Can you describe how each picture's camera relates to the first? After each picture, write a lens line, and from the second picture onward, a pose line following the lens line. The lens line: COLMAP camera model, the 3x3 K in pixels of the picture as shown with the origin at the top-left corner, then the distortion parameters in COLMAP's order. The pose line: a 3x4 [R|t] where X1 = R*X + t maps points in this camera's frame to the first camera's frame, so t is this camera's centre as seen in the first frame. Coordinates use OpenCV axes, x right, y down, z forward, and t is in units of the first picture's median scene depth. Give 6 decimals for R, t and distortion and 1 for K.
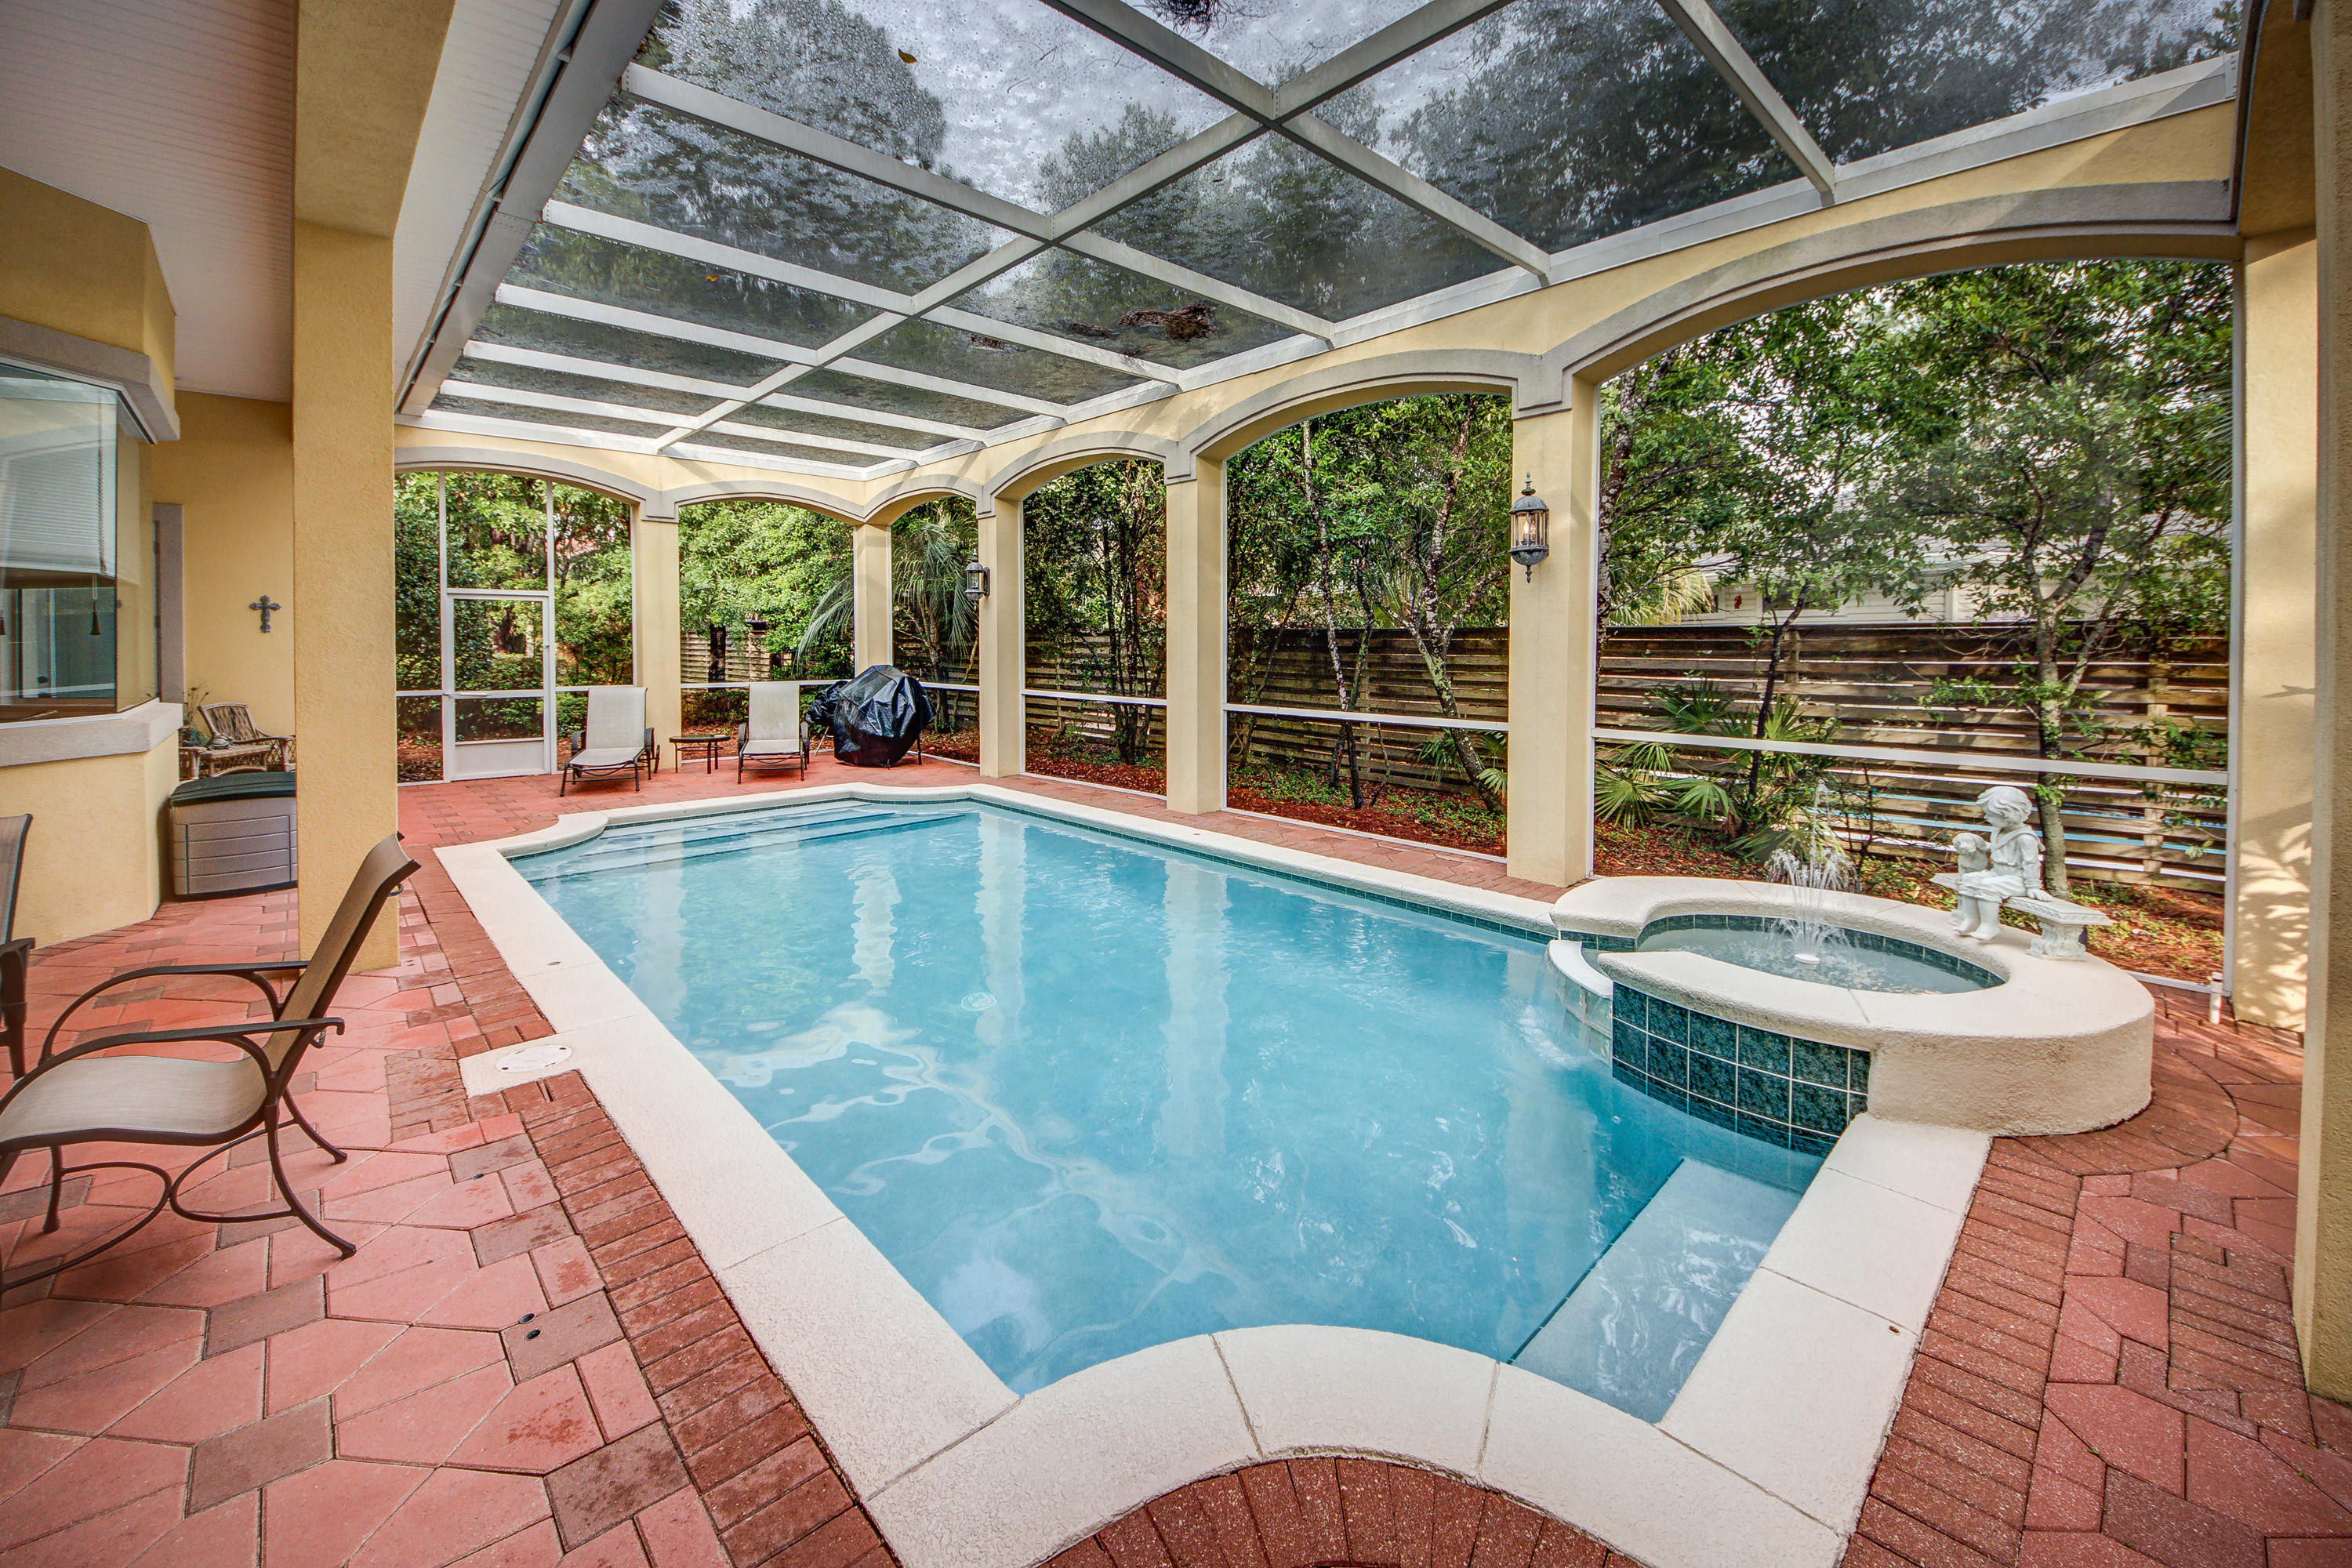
lens RADIAL K [[956.0, 0, 1198.1], [0, 956.0, 655.1], [0, 0, 1]] dist [0.001286, -0.010671]
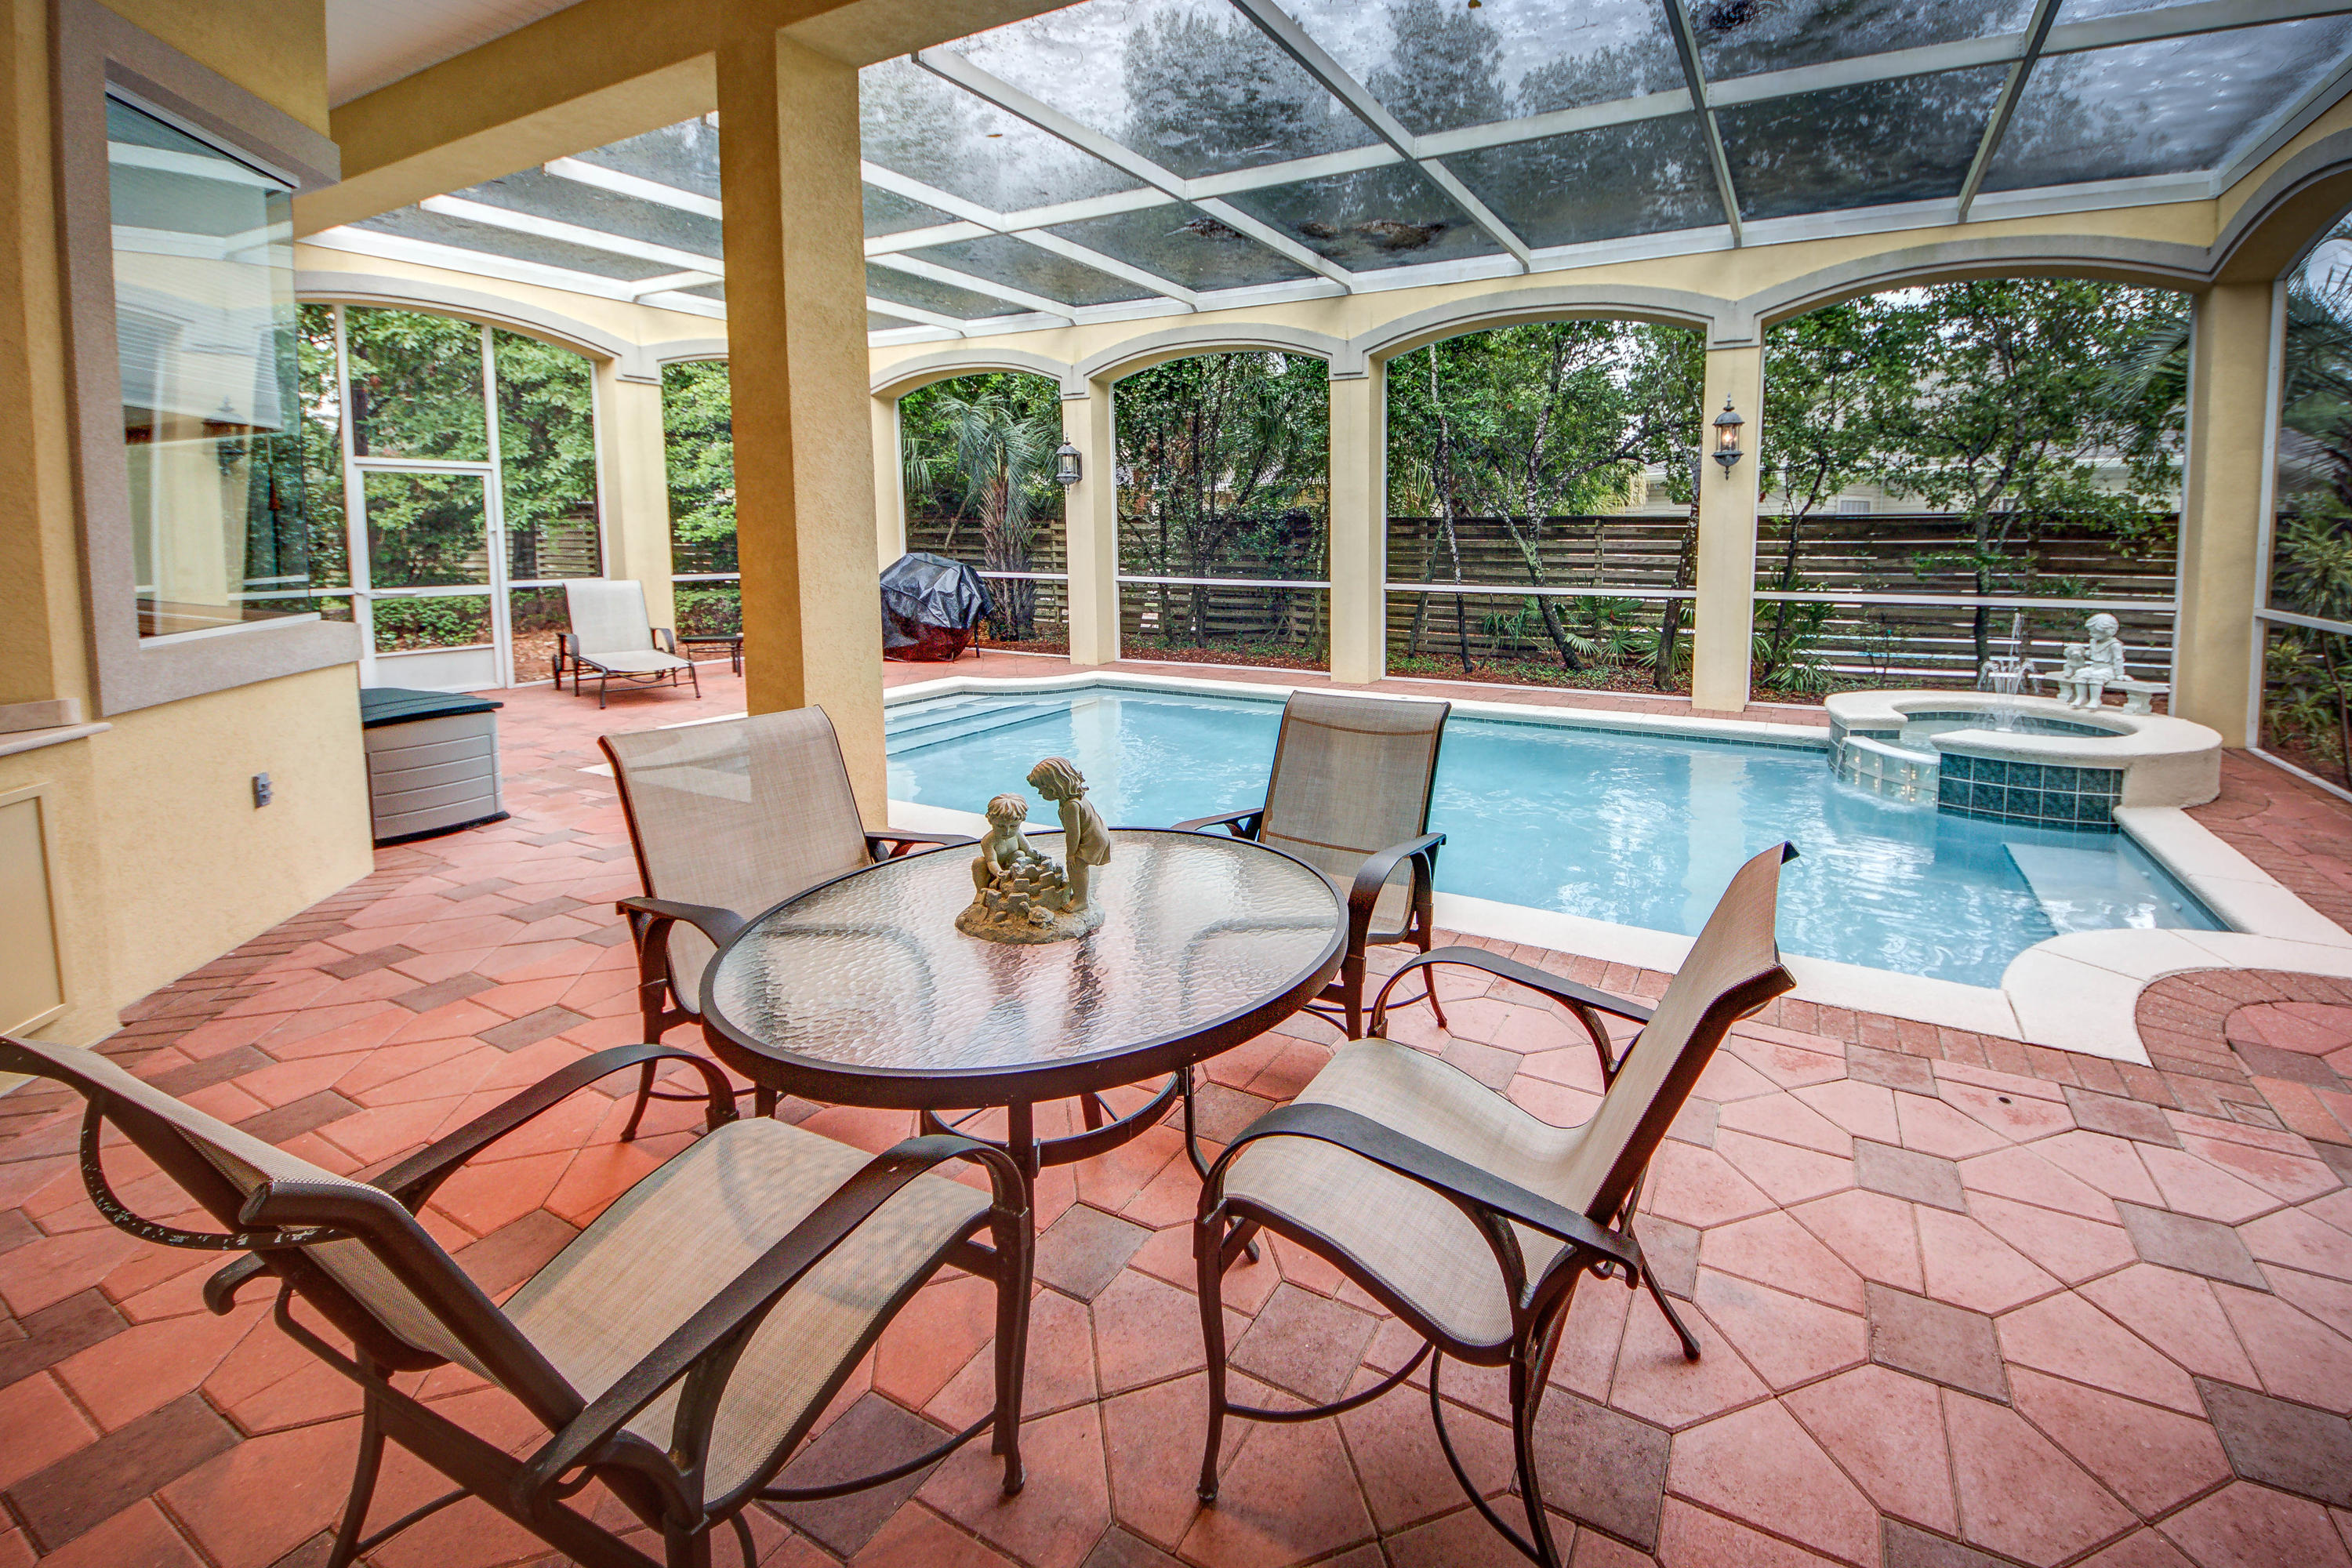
lens RADIAL K [[958.7, 0, 1333.3], [0, 958.7, 595.0], [0, 0, 1]] dist [0.003368, -0.005740]
pose [[0.926112, -0.021700, 0.376625, -0.444163], [0.003115, 0.998750, 0.049883, 0.009128], [-0.377236, -0.045024, 0.925022, -0.005143]]
